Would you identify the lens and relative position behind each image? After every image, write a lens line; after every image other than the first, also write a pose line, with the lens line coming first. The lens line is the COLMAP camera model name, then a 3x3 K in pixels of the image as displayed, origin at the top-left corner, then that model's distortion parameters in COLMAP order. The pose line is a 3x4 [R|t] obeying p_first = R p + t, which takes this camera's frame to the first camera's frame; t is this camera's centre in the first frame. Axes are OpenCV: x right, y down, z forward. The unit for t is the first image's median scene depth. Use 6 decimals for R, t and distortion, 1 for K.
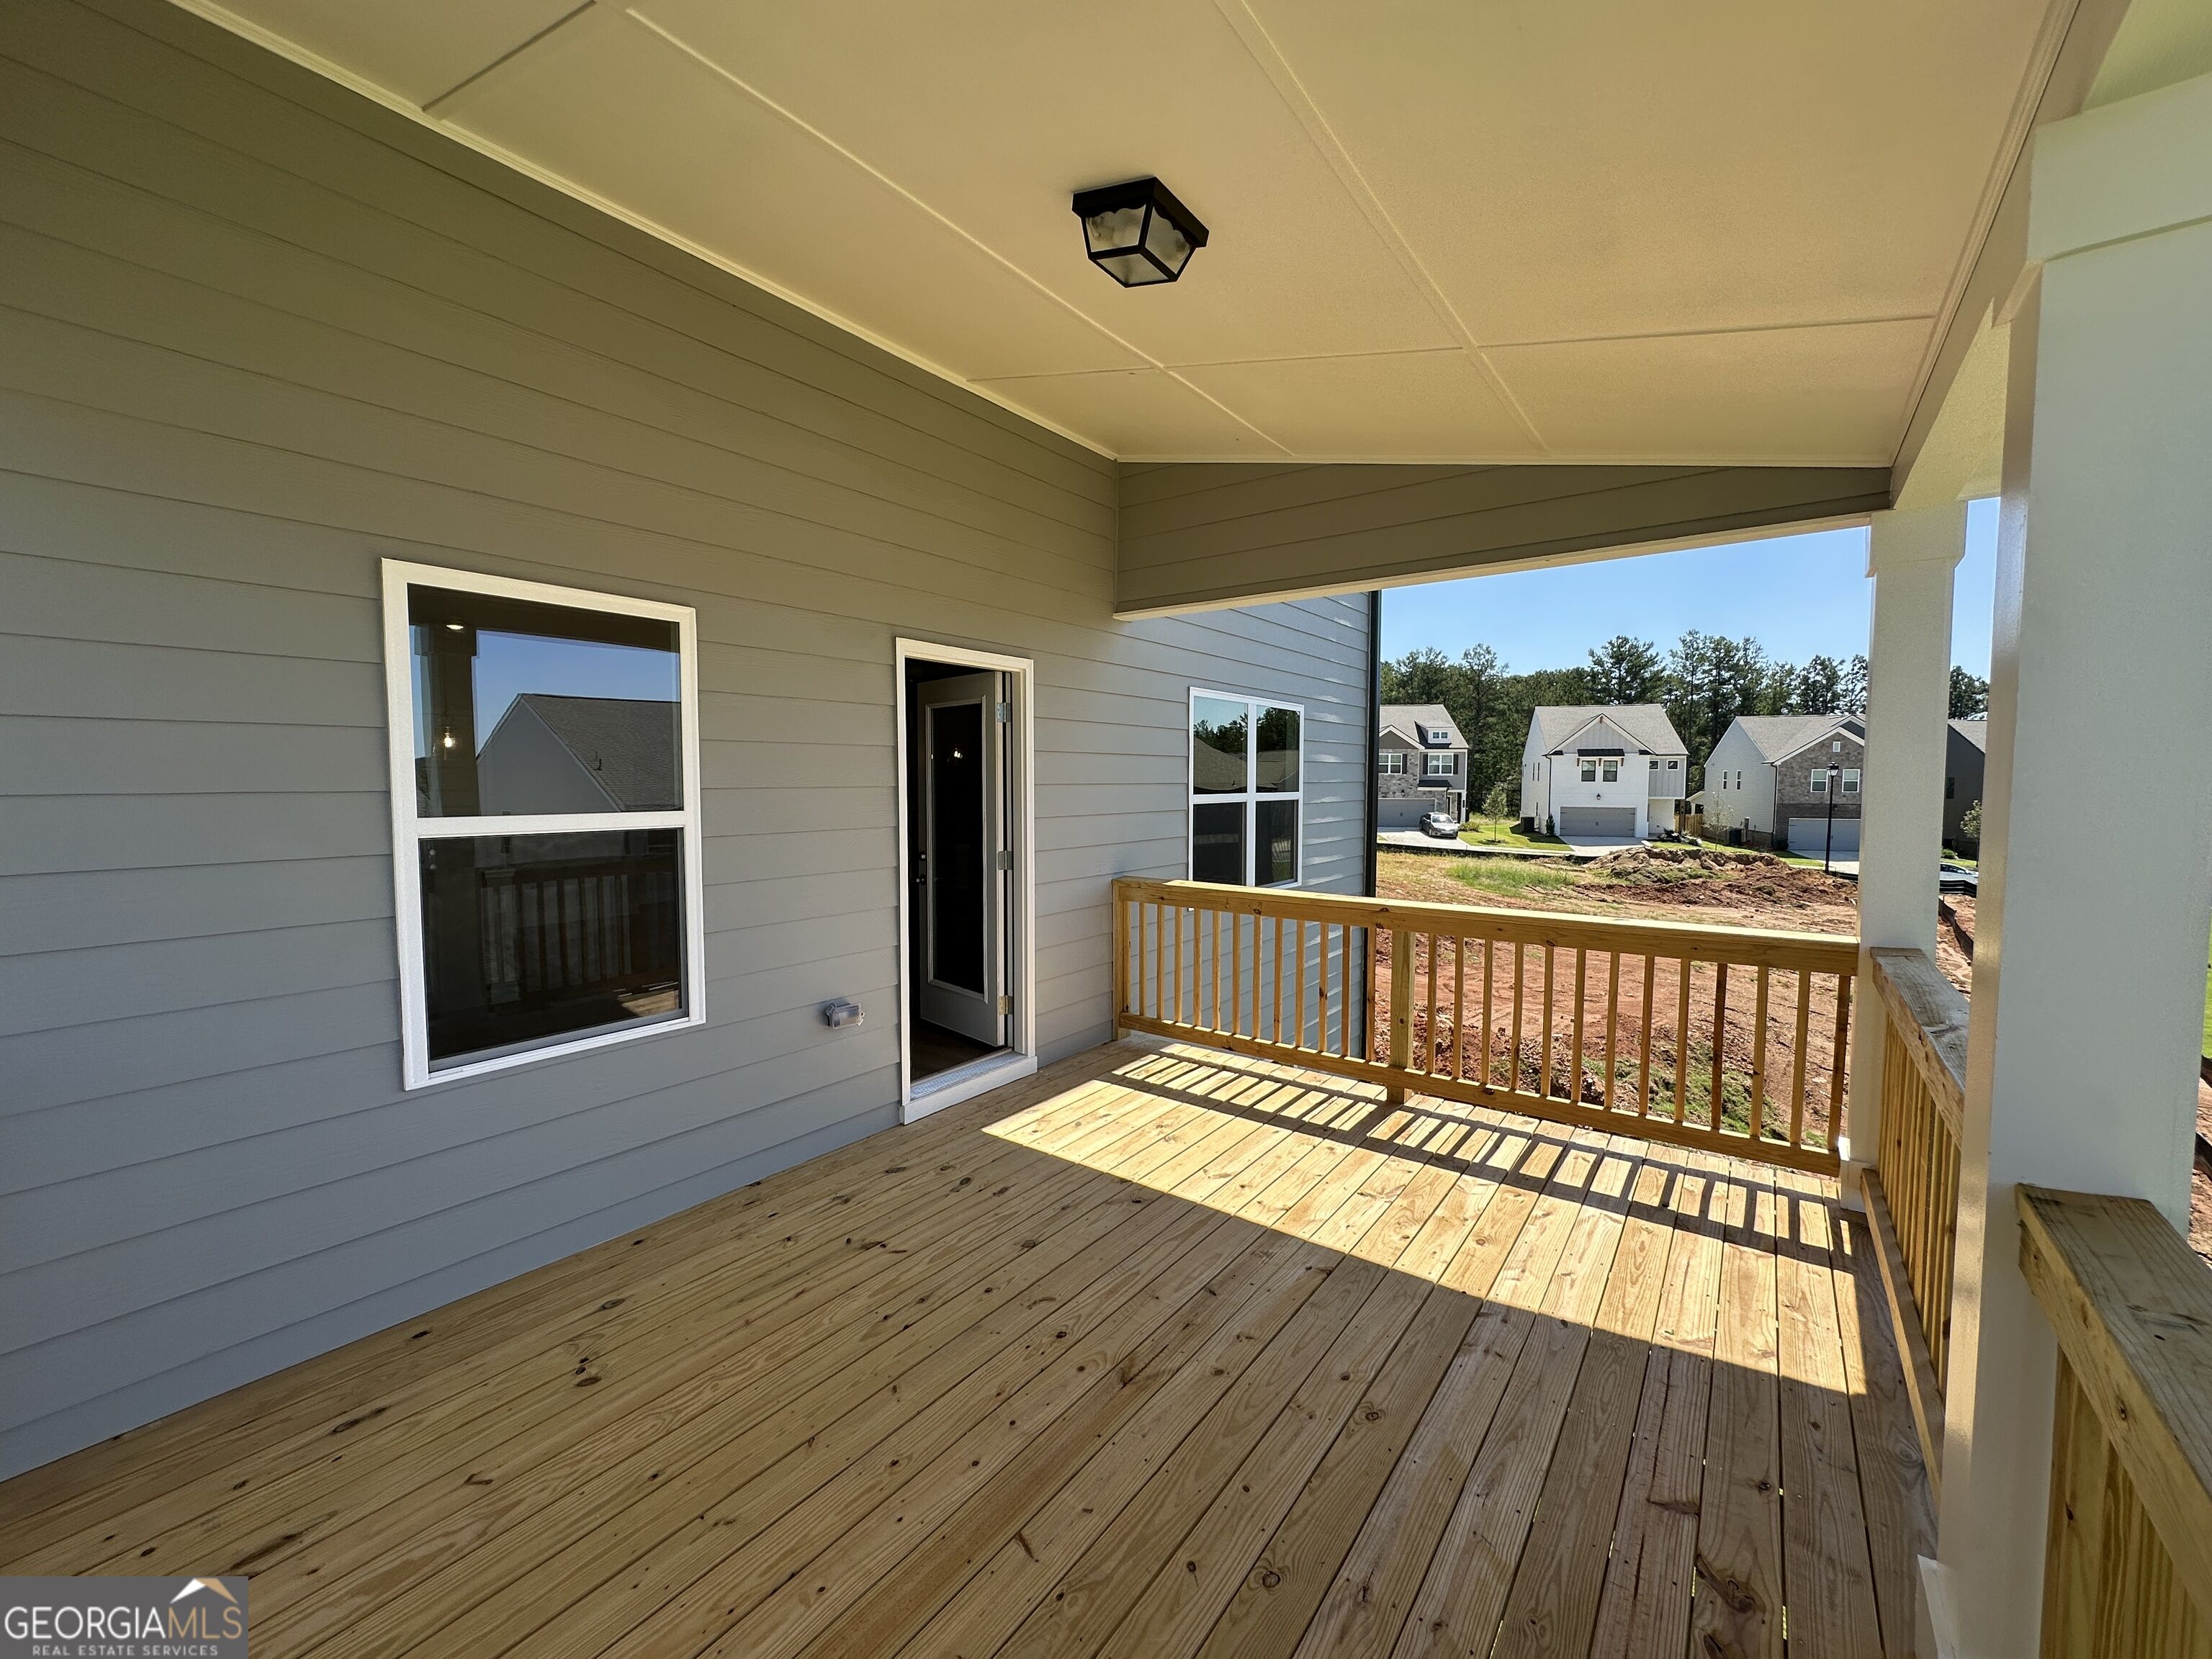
lens RADIAL K [[885.1, 0, 1103.6], [0, 885.1, 829.9], [0, 0, 1]] dist [-0.003210, 0.001032]
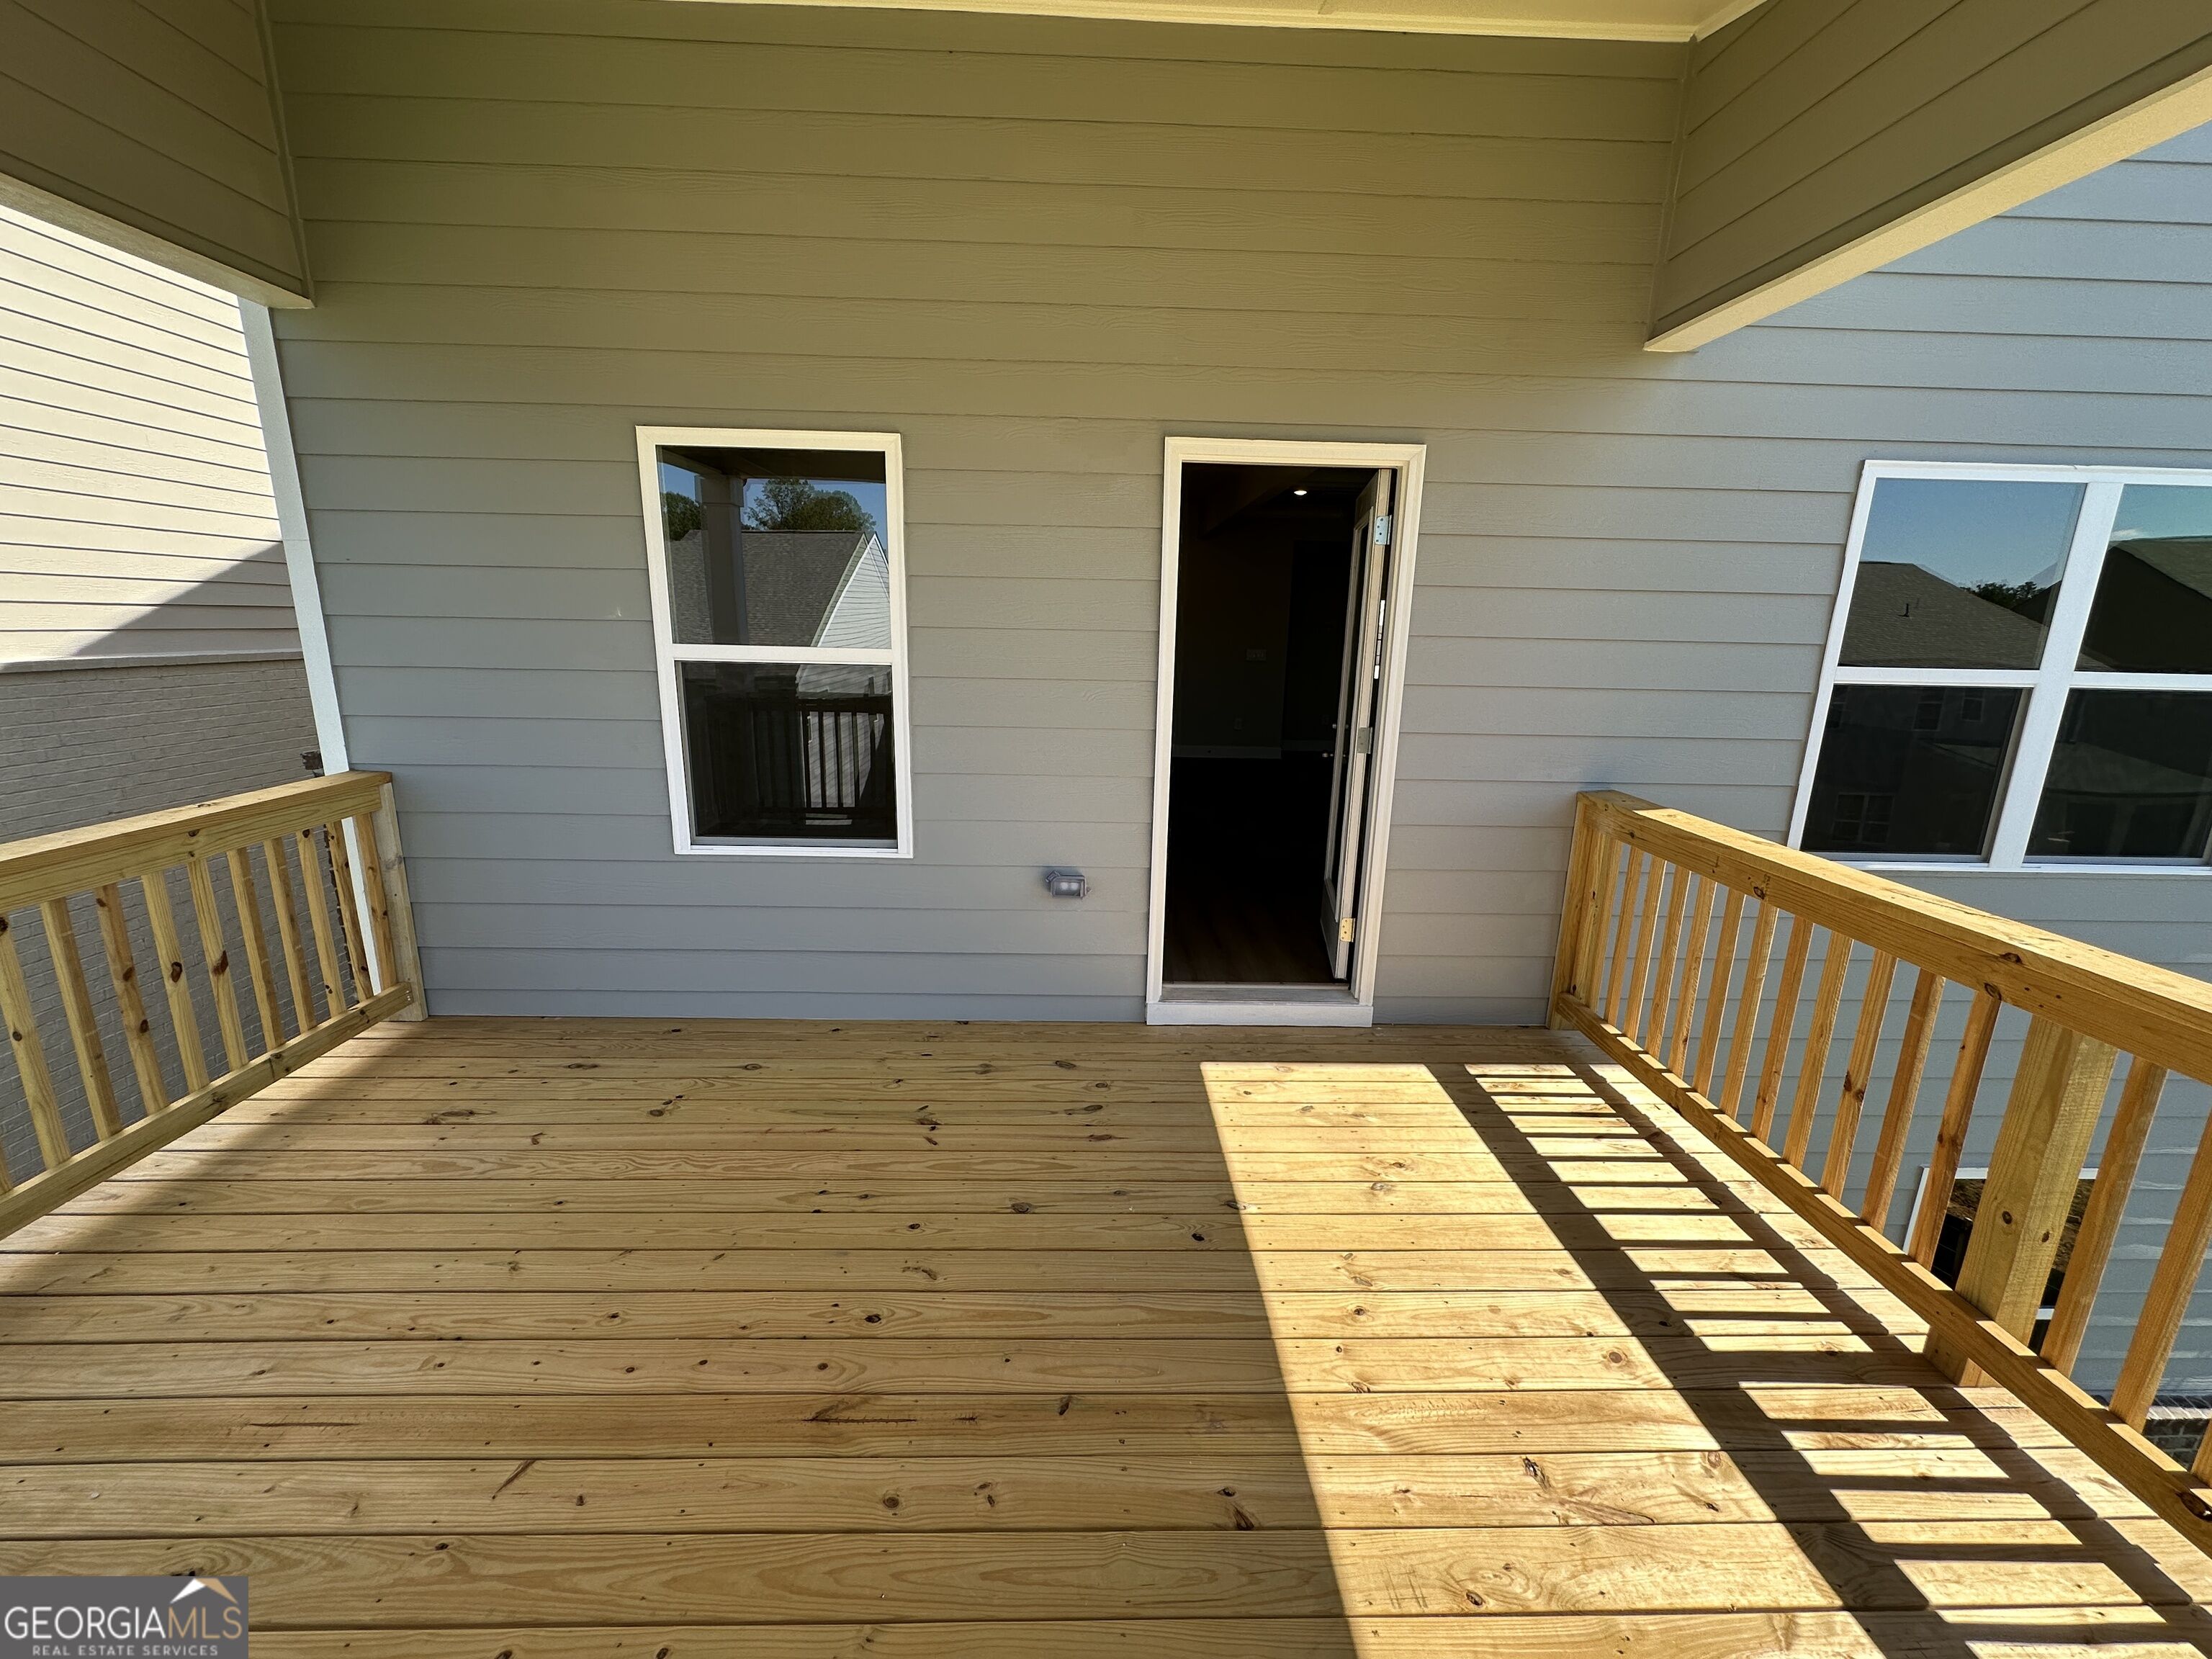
lens RADIAL K [[885.1, 0, 1103.5], [0, 885.1, 831.6], [0, 0, 1]] dist [-0.003210, 0.001032]
pose [[0.618141, 0.193104, -0.761979, 0.373350], [-0.066634, 0.978740, 0.193981, -0.022521], [0.783238, -0.069134, 0.617867, 0.423131]]
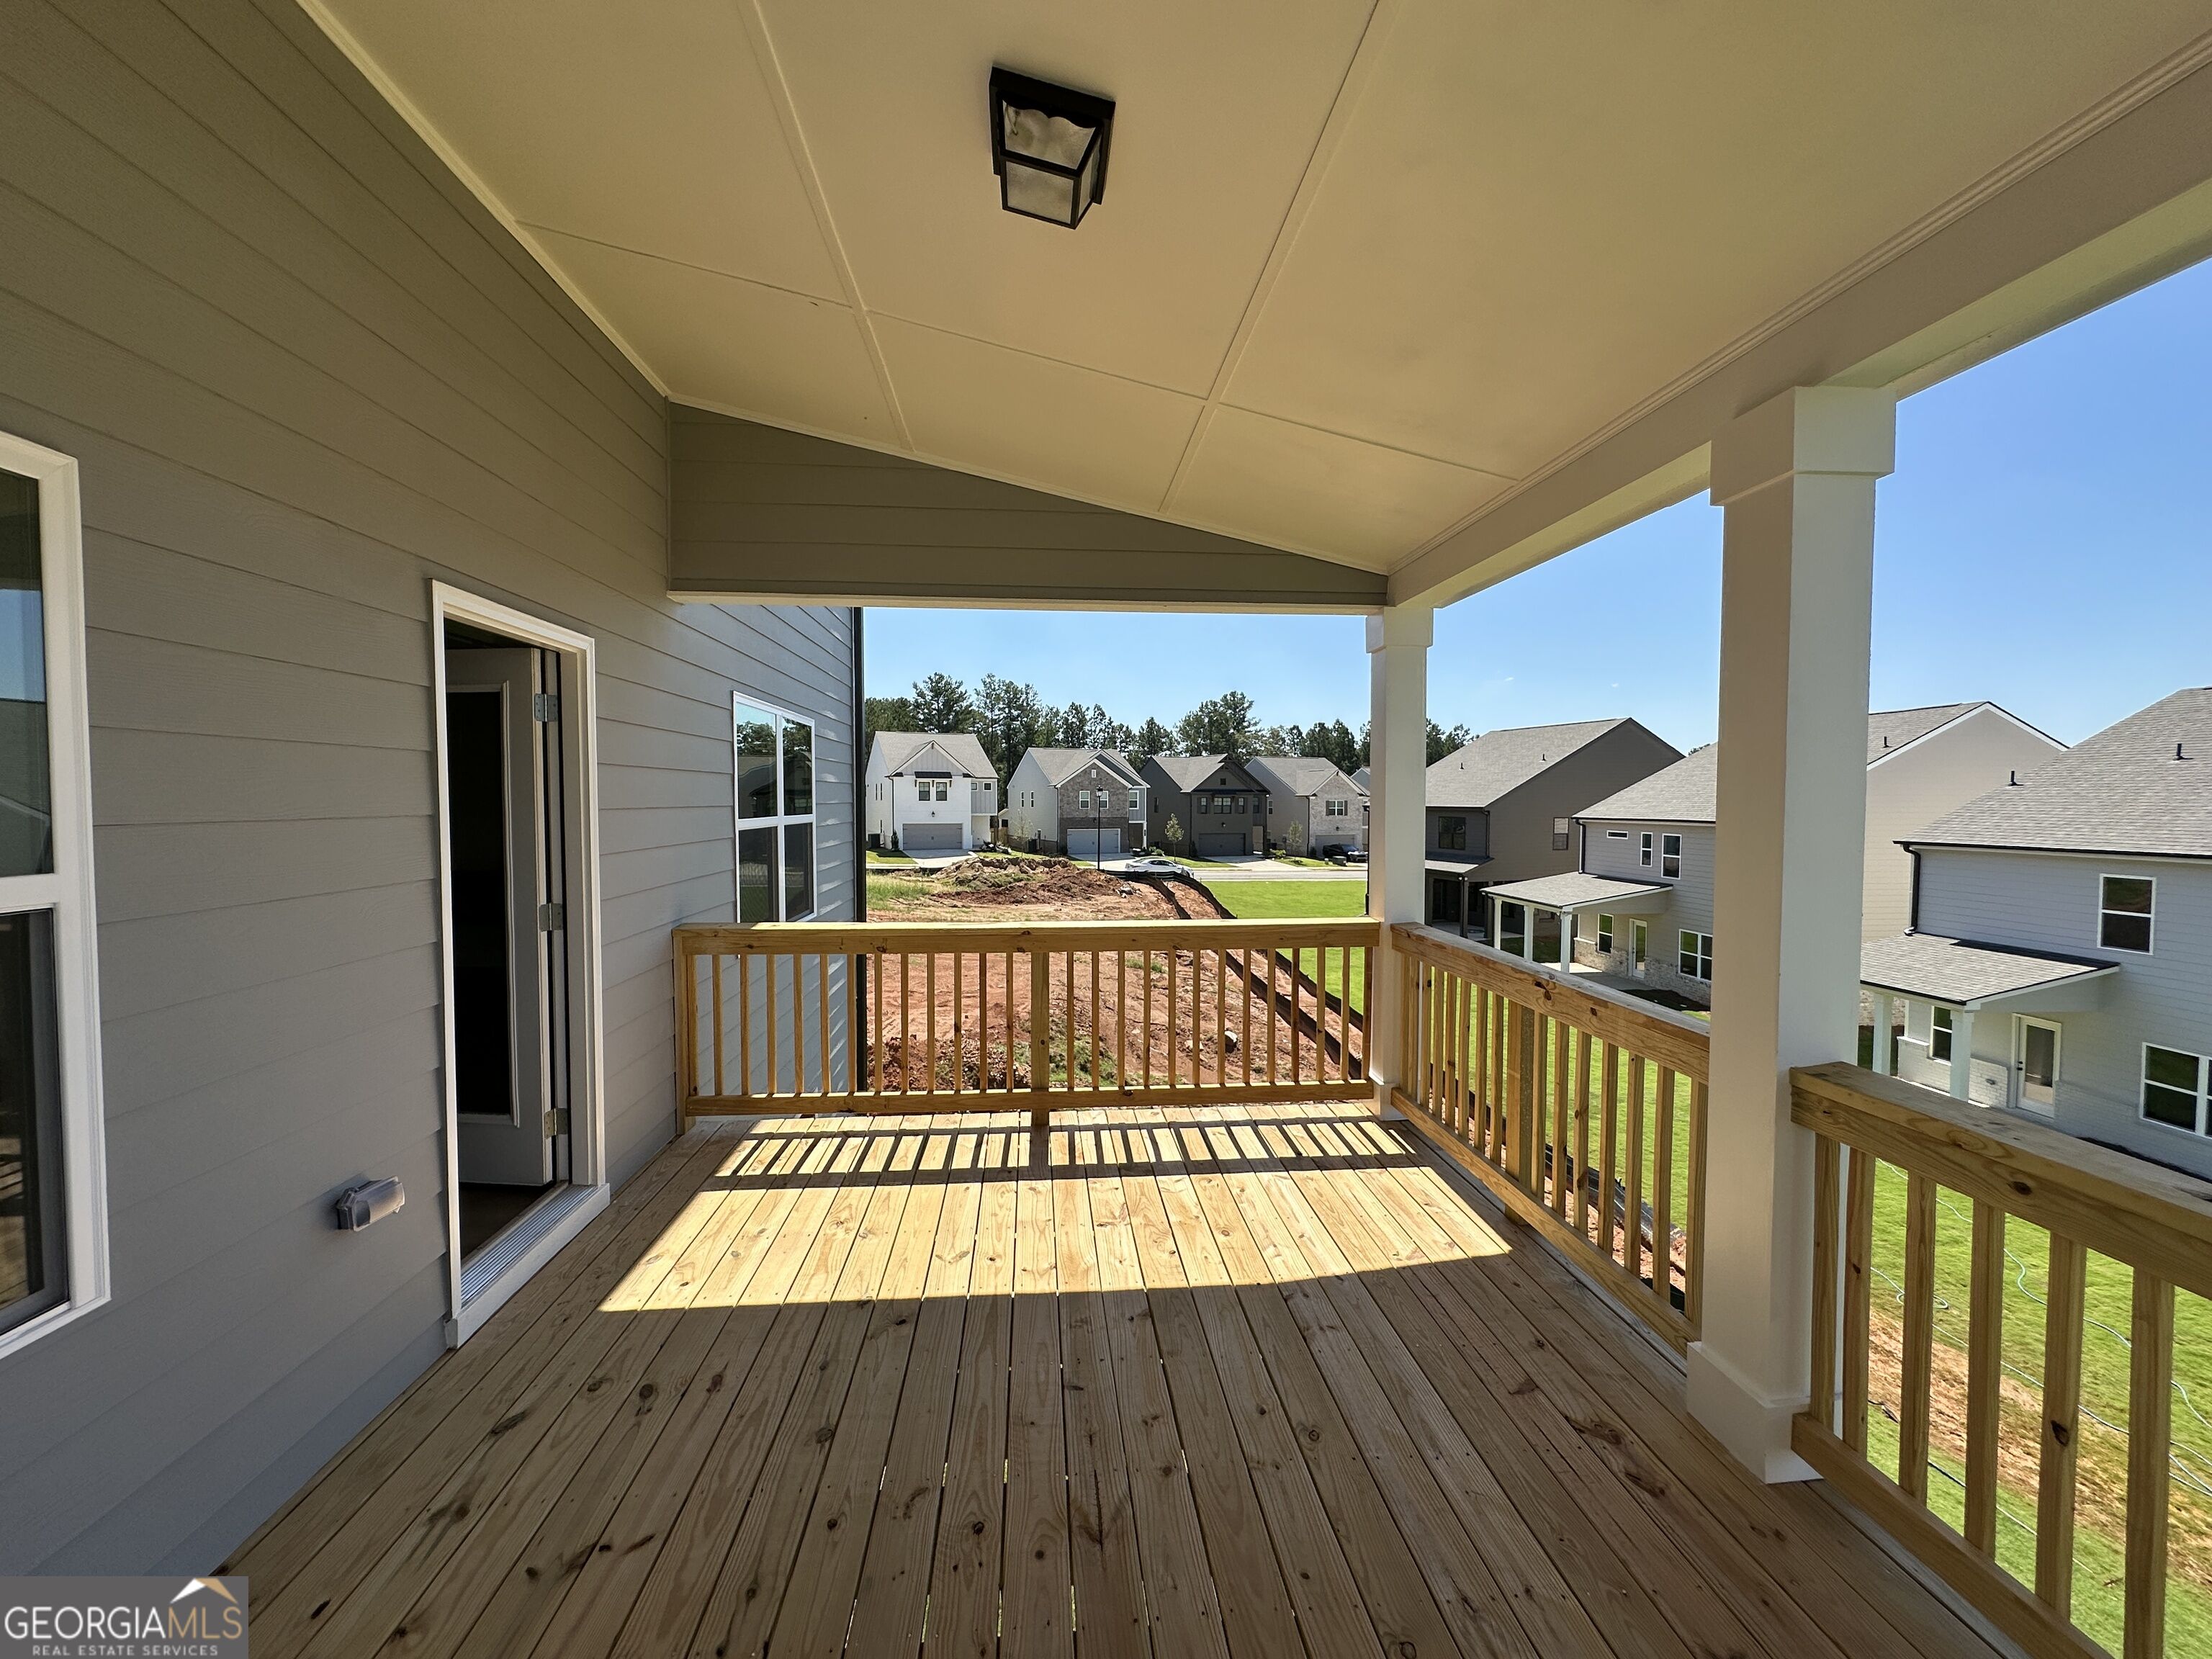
lens RADIAL K [[885.1, 0, 1104.9], [0, 885.1, 829.5], [0, 0, 1]] dist [-0.003210, 0.001032]
pose [[0.750242, -0.023794, 0.660735, -0.278675], [0.038689, 0.999220, -0.007947, -0.014741], [-0.660030, 0.031525, 0.750577, 0.202396]]
